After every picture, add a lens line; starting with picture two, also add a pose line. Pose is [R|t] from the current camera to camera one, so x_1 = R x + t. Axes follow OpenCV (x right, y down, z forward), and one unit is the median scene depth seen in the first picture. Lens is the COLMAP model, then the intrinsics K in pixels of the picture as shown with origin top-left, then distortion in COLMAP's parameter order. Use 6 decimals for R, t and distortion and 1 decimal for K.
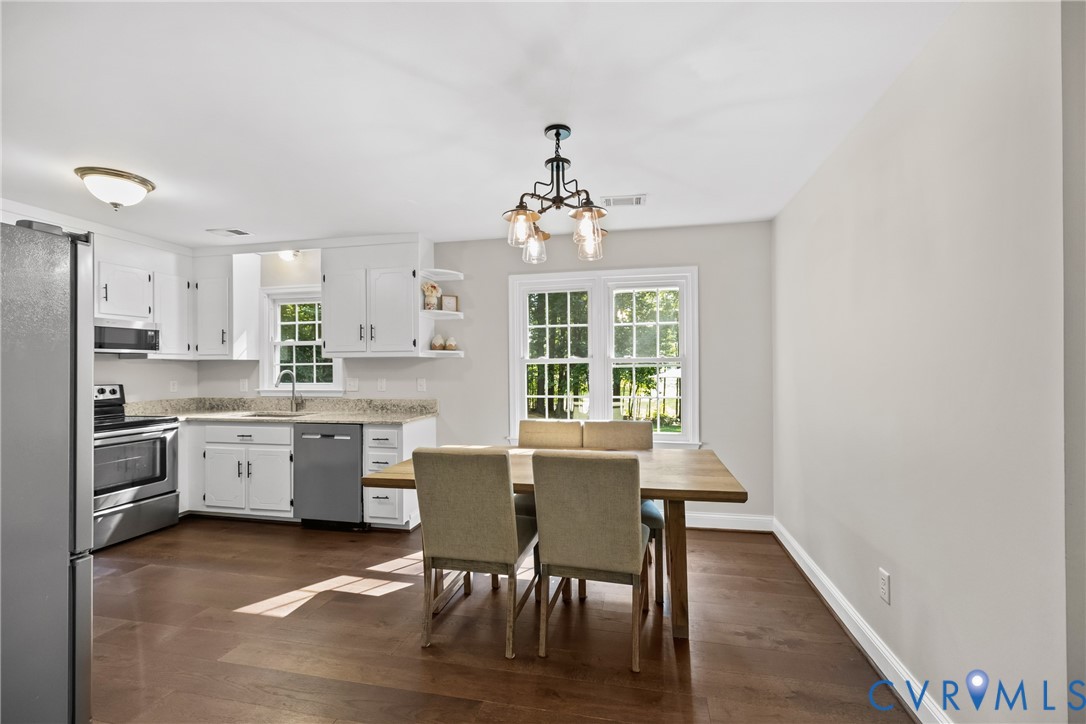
lens RADIAL K [[458.8, 0, 545.1], [0, 458.8, 364.5], [0, 0, 1]] dist [0.000190, 0.000139]
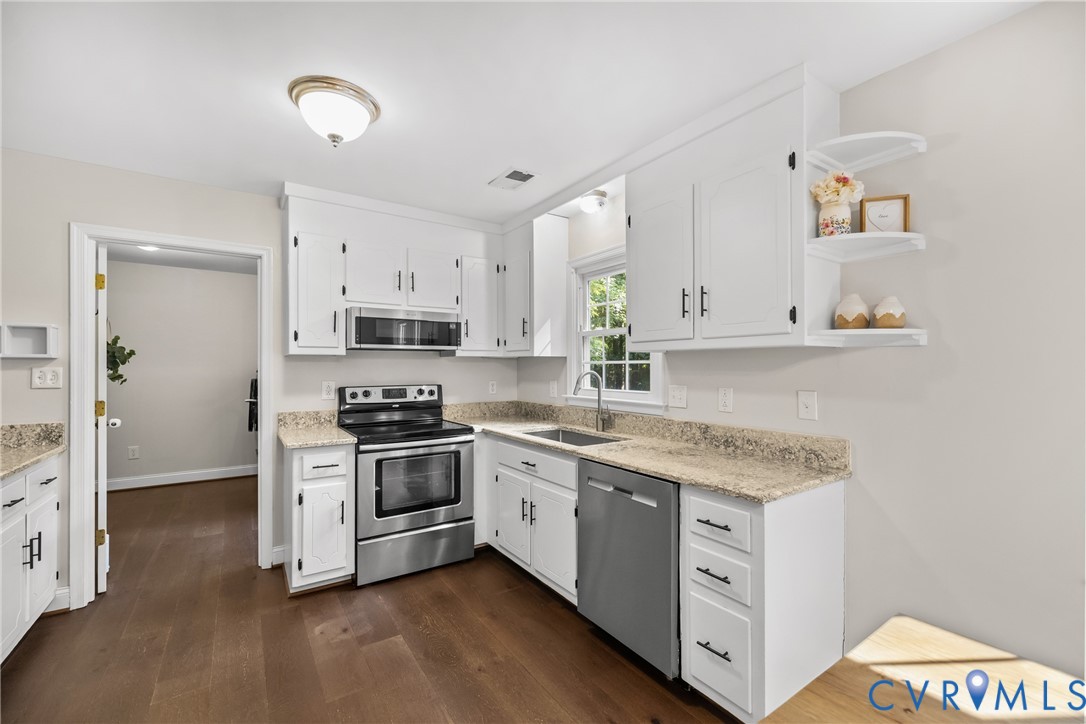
lens RADIAL K [[458.8, 0, 543.3], [0, 458.8, 363.9], [0, 0, 1]] dist [0.000190, 0.000139]
pose [[0.721960, 0.001202, -0.691934, -0.144650], [0.001804, 0.999992, 0.003619, -0.000586], [0.691932, -0.003861, 0.721952, 0.487165]]
